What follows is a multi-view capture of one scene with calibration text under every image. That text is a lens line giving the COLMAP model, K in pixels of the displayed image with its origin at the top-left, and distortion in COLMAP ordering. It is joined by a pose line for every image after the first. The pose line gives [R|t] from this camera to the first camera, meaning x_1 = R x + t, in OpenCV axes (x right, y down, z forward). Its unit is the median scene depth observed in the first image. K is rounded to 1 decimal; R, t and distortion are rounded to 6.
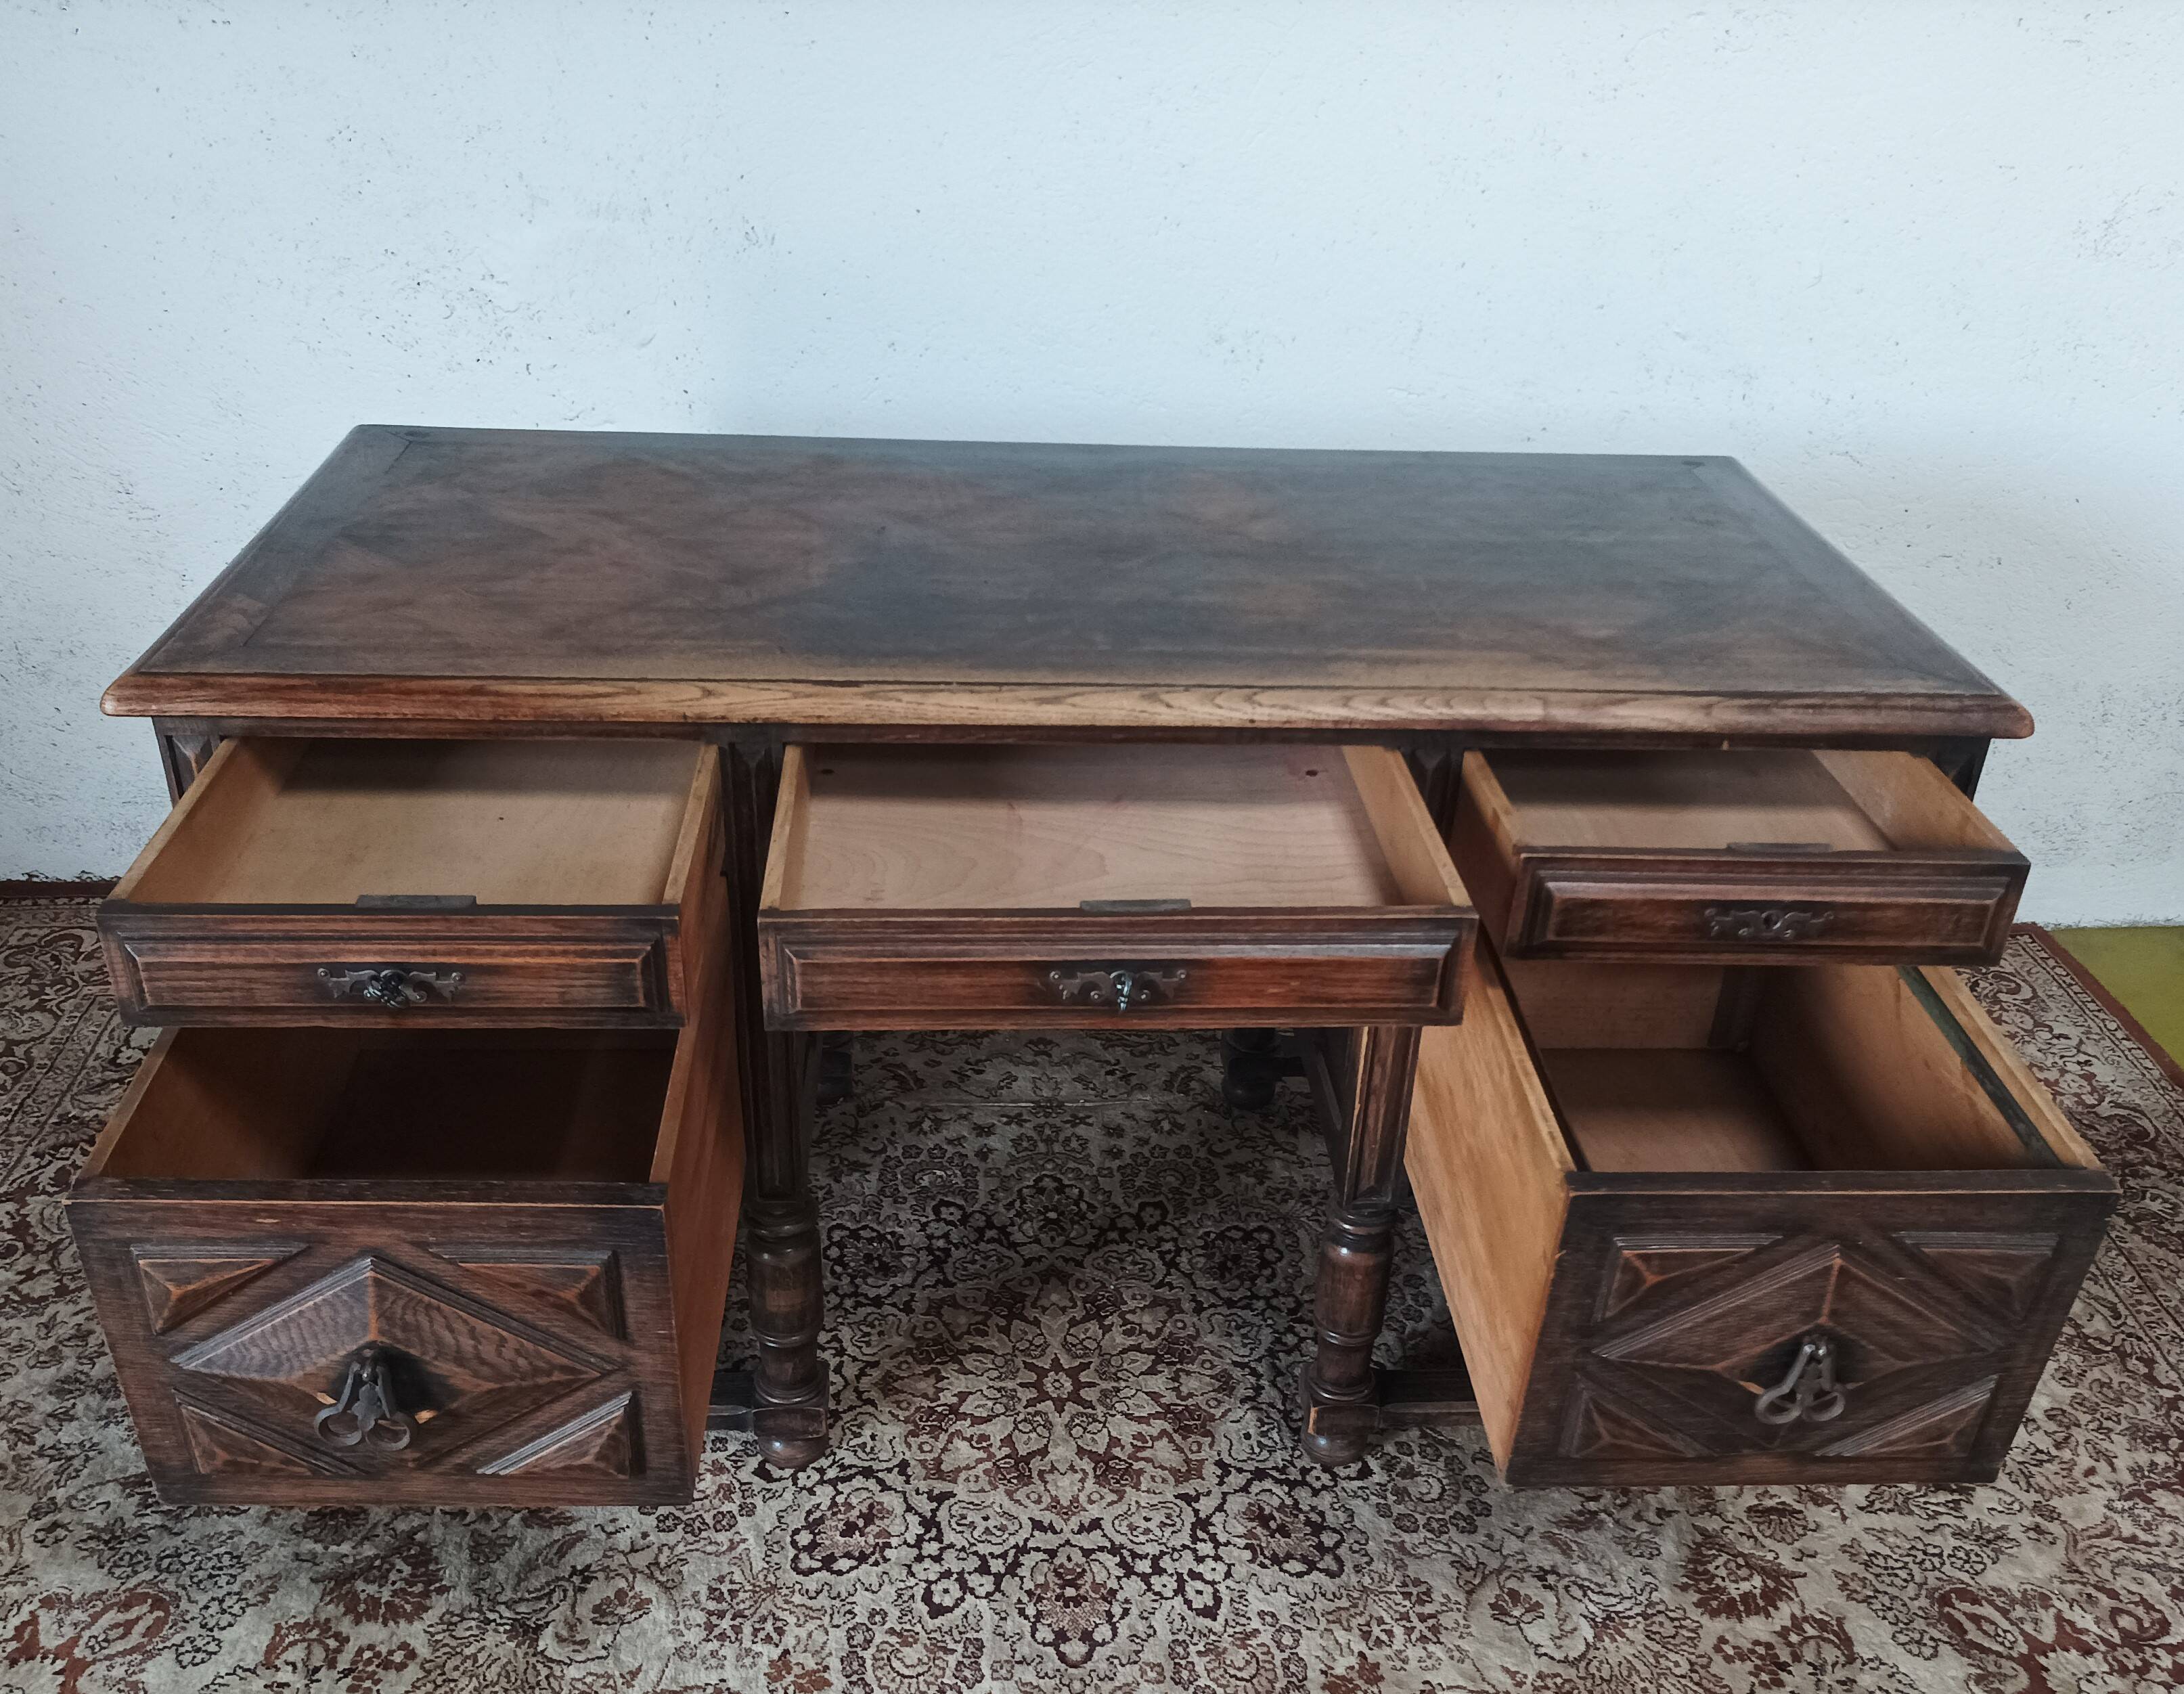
lens RADIAL K [[1991.0, 0, 1064.3], [0, 1991.0, 1013.0], [0, 0, 1]] dist [0.017452, 0.000000]
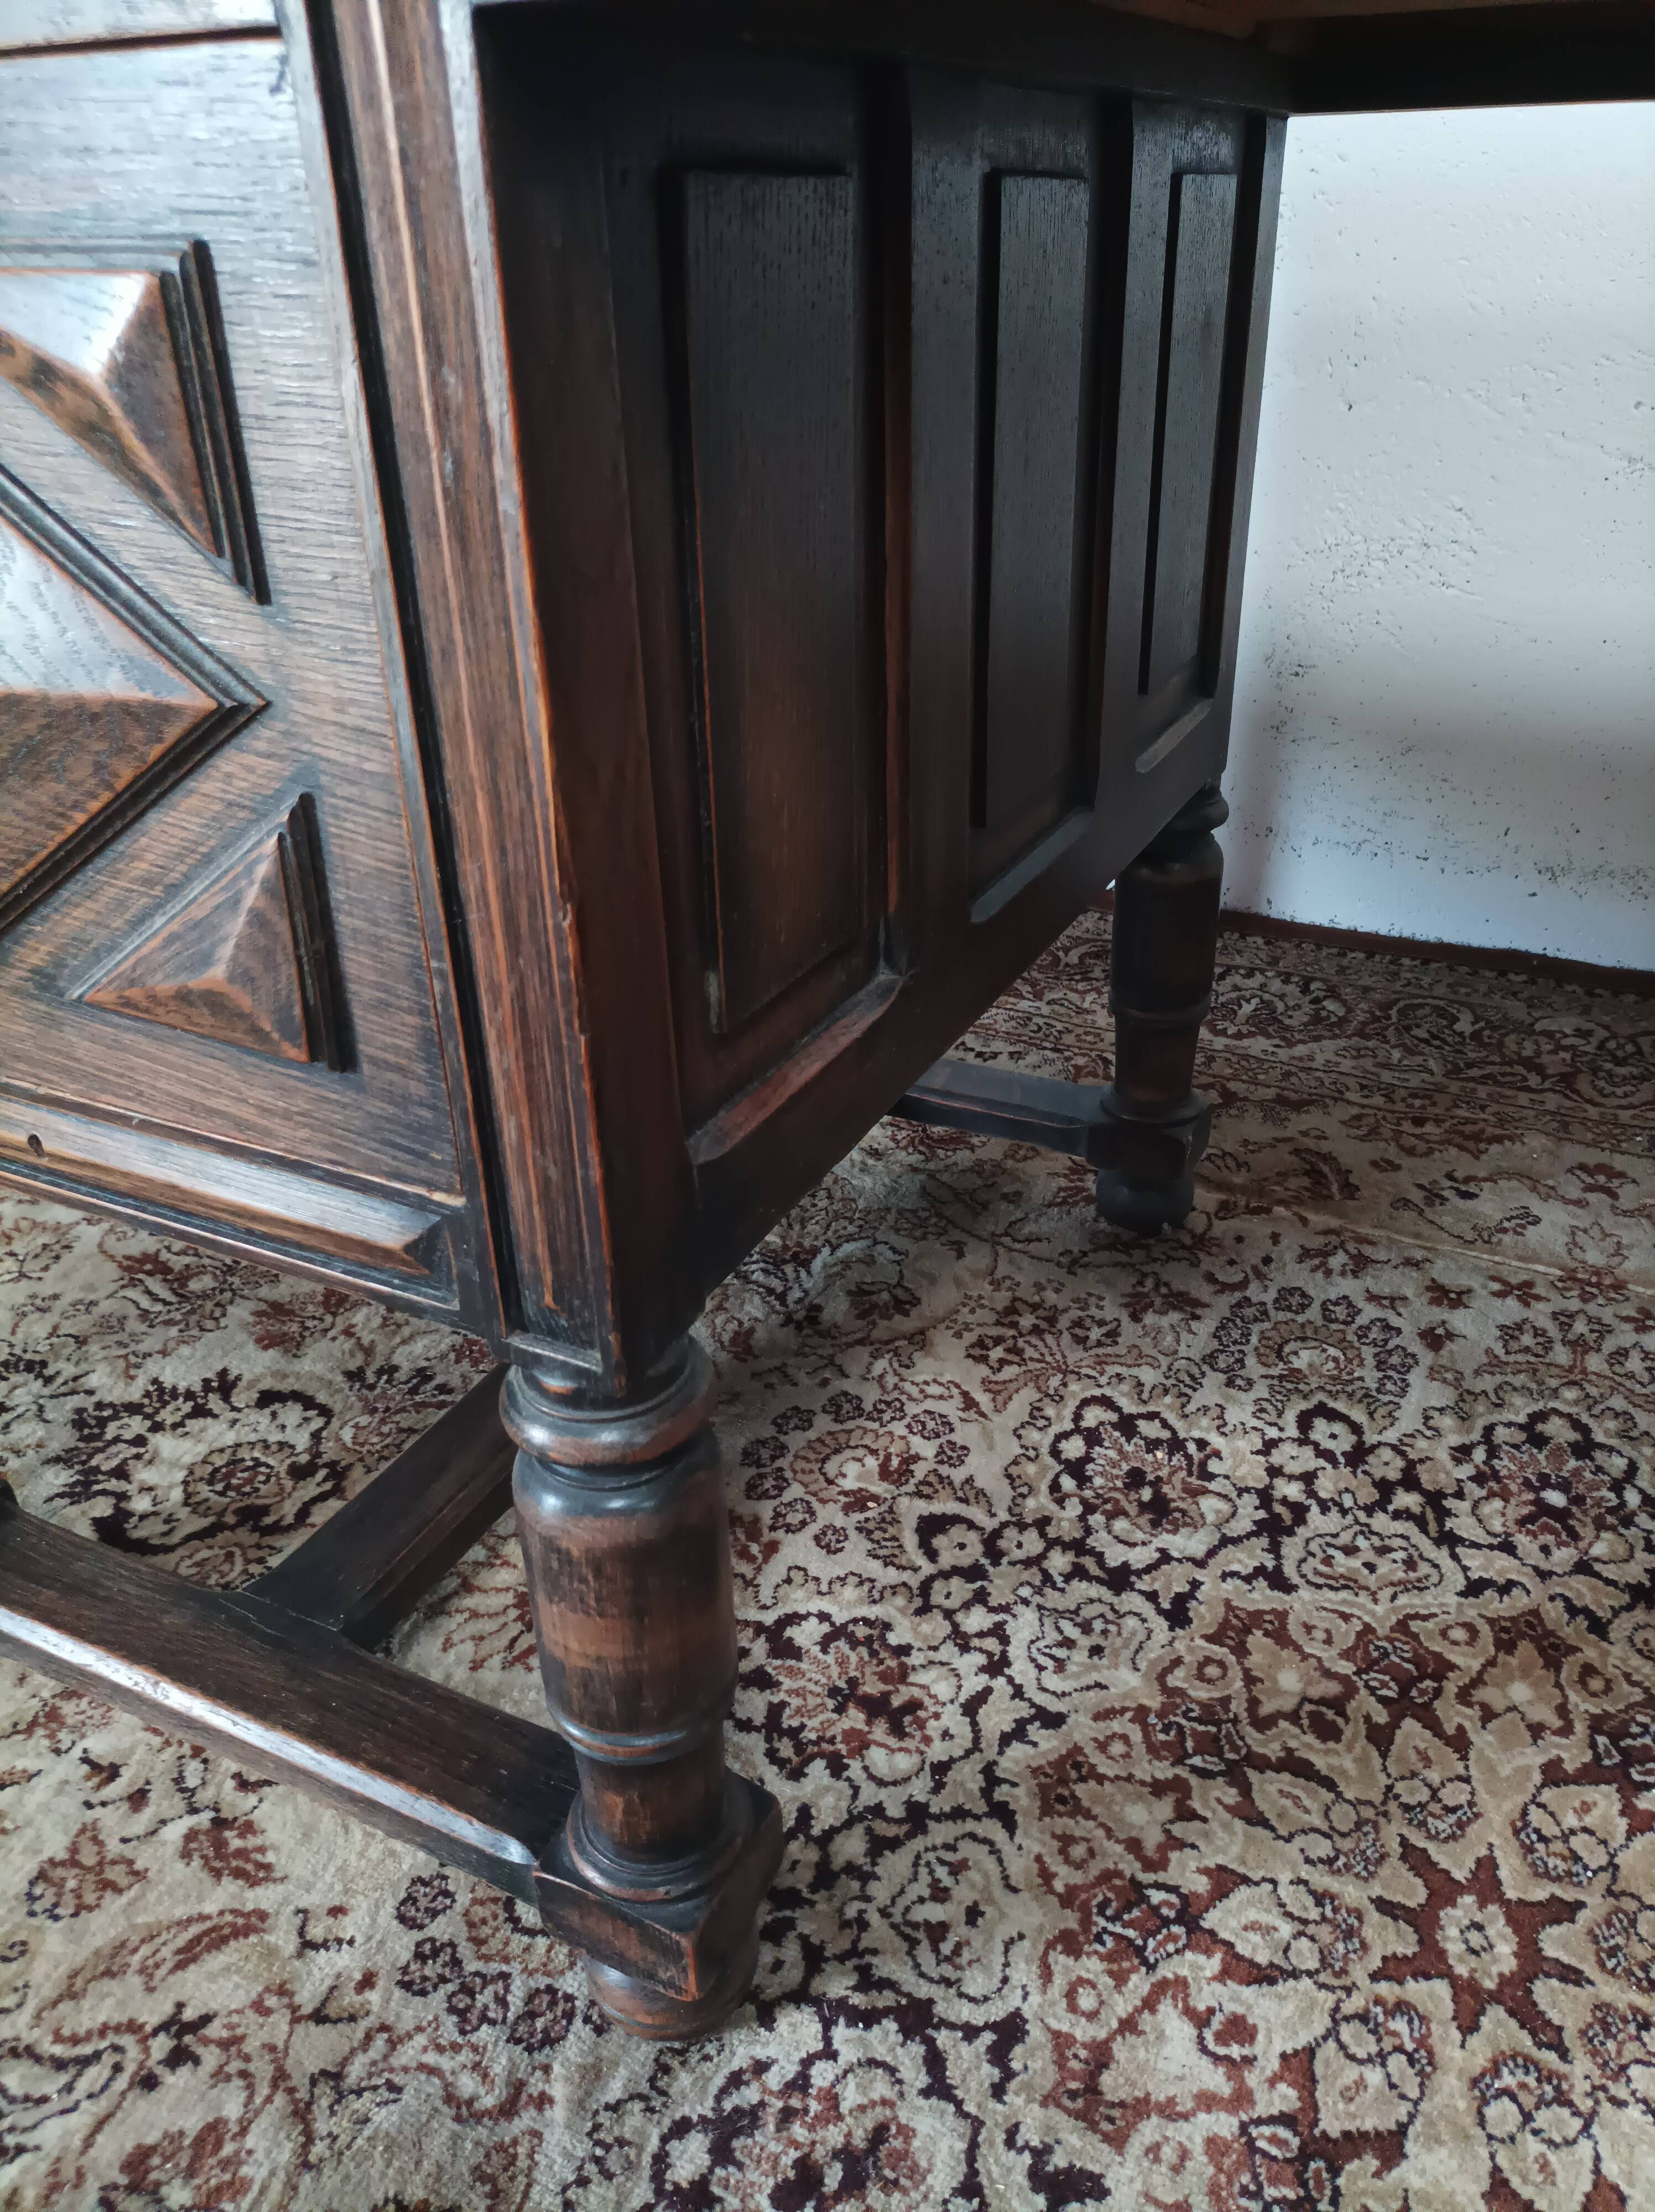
lens RADIAL K [[1654.8, 0, 824.1], [0, 1654.8, 1102.6], [0, 0, 1]] dist [0.023733, -0.021102]
pose [[0.878325, 0.178320, -0.443562, -0.000251], [-0.203333, 0.979068, -0.009029, 0.057522], [0.432667, 0.098122, 0.896198, 0.663974]]
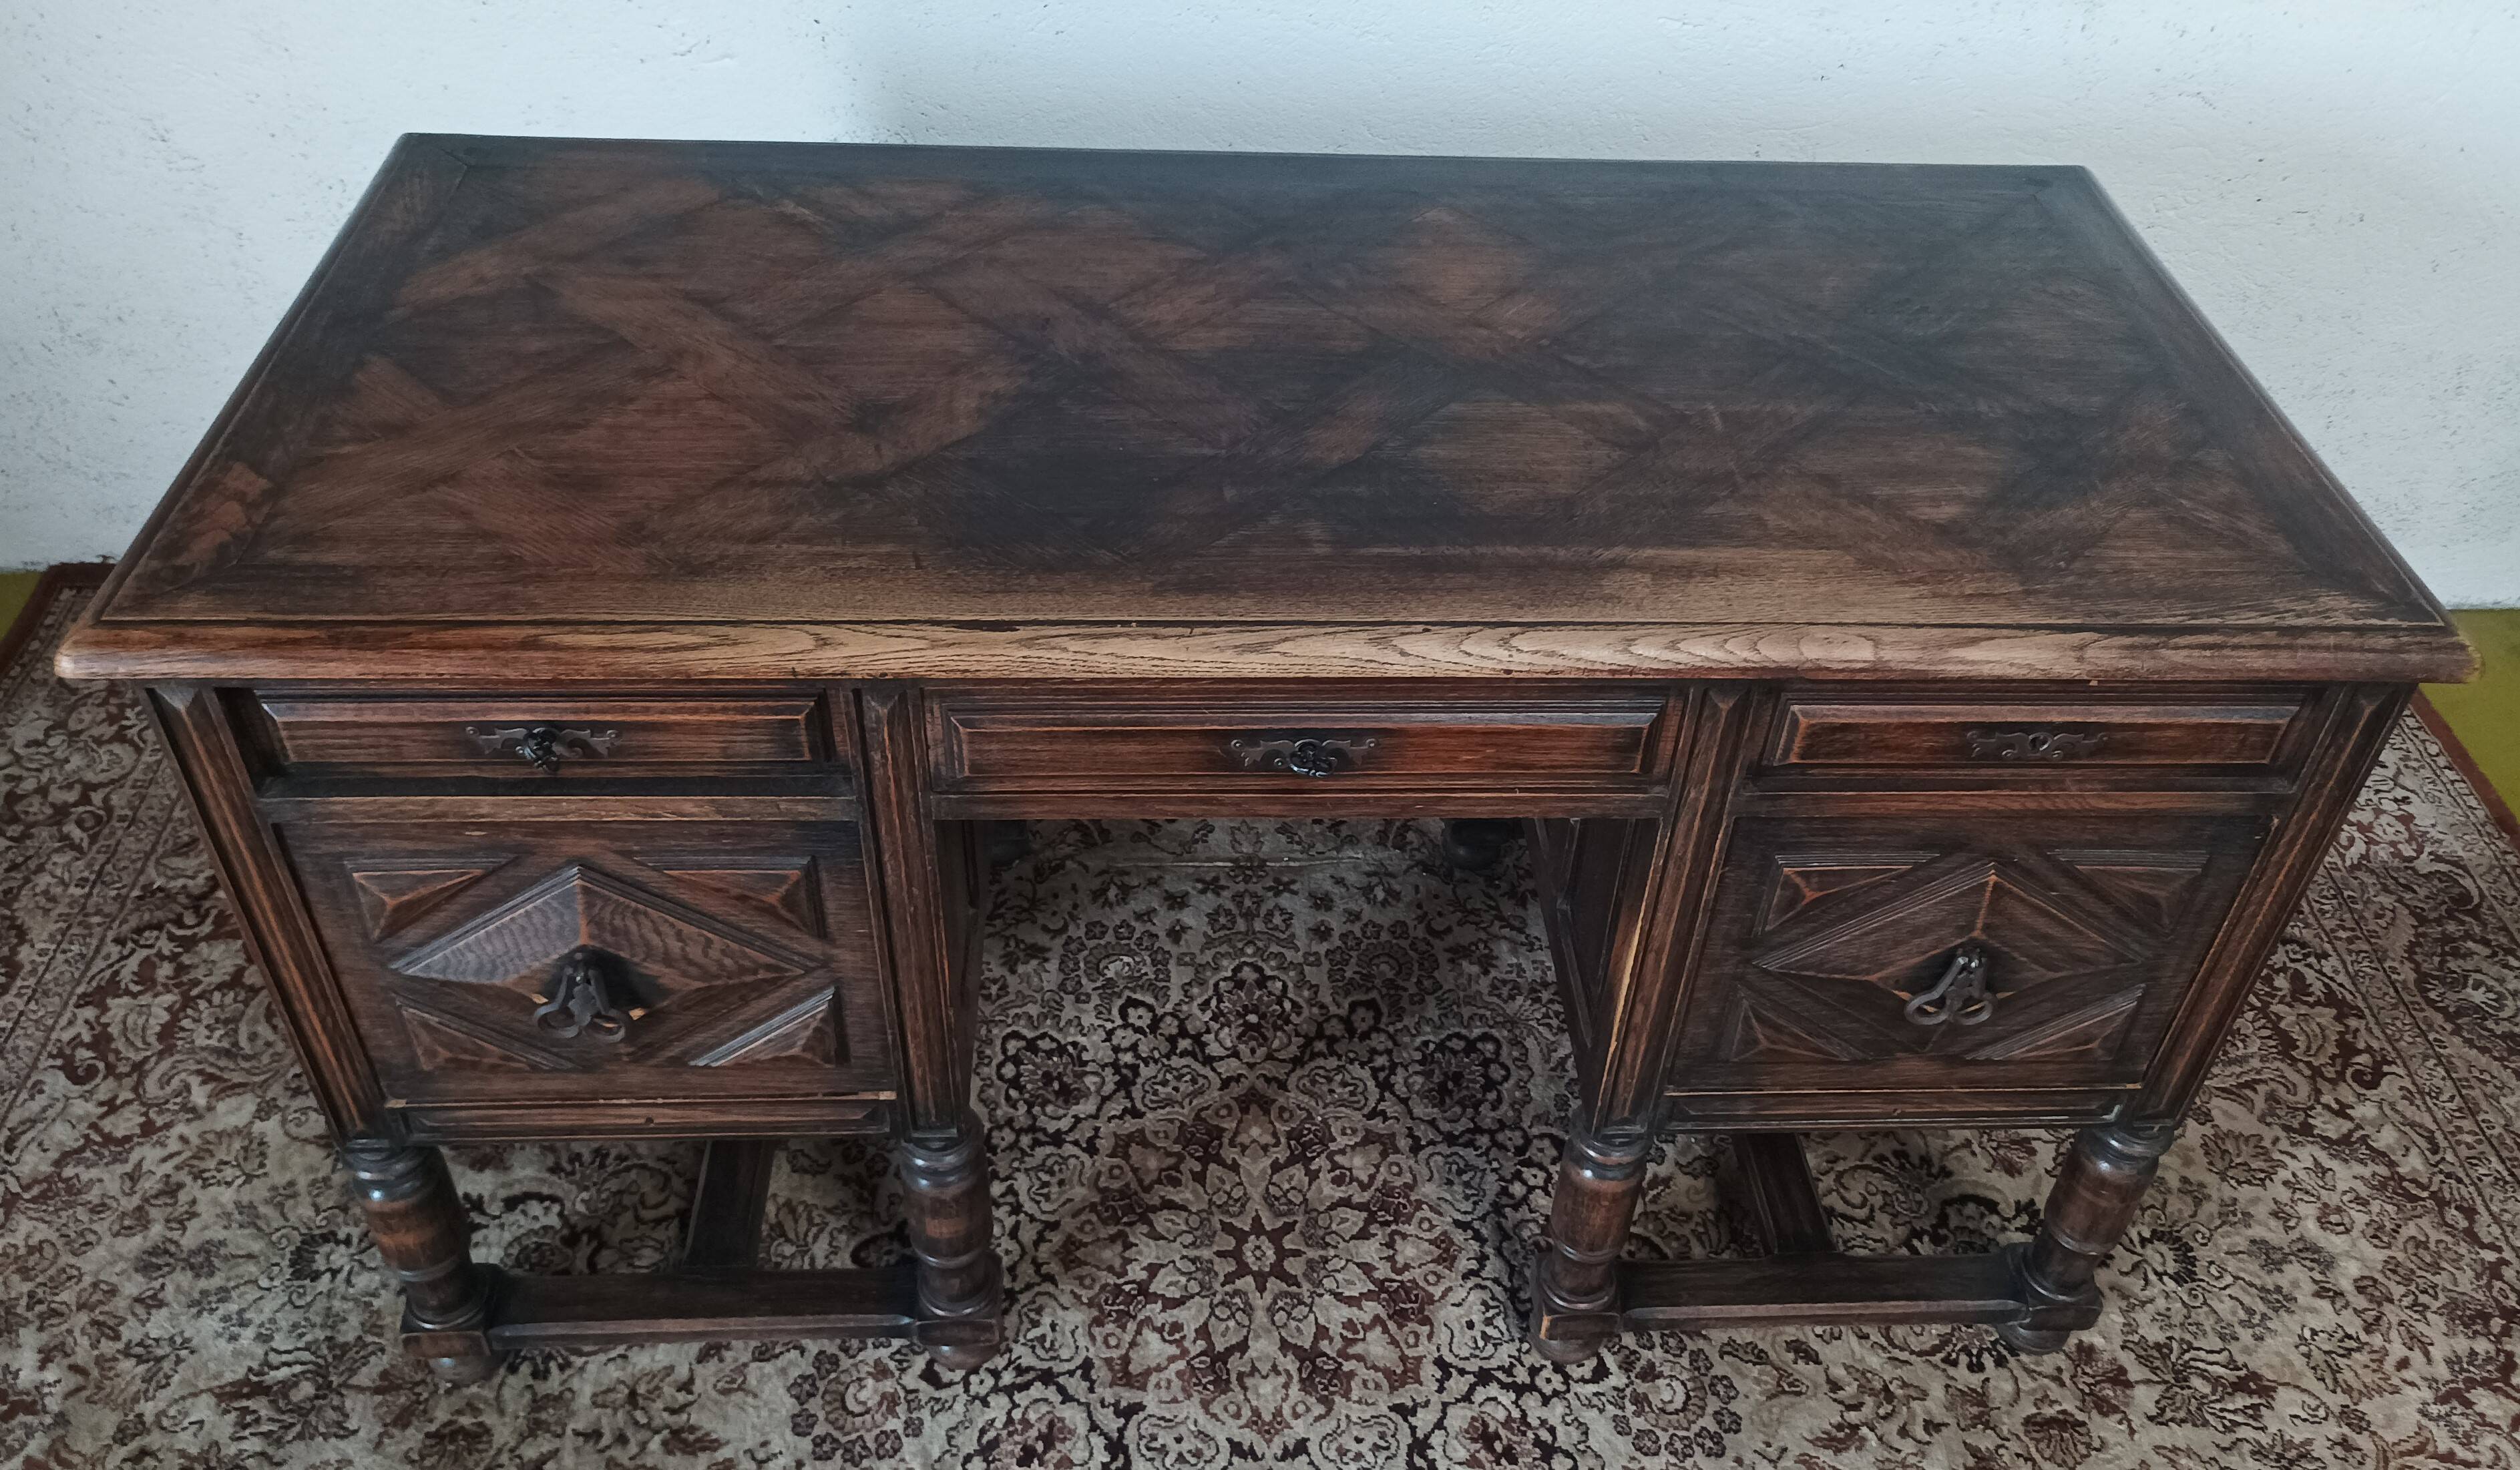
lens RADIAL K [[1979.0, 0, 1255.7], [0, 1979.0, 776.4], [0, 0, 1]] dist [0.010640, -0.000893]
pose [[0.999988, 0.004396, -0.001971, -0.004046], [-0.003982, 0.984532, 0.175160, -0.188984], [0.002711, -0.175150, 0.984538, 0.165620]]
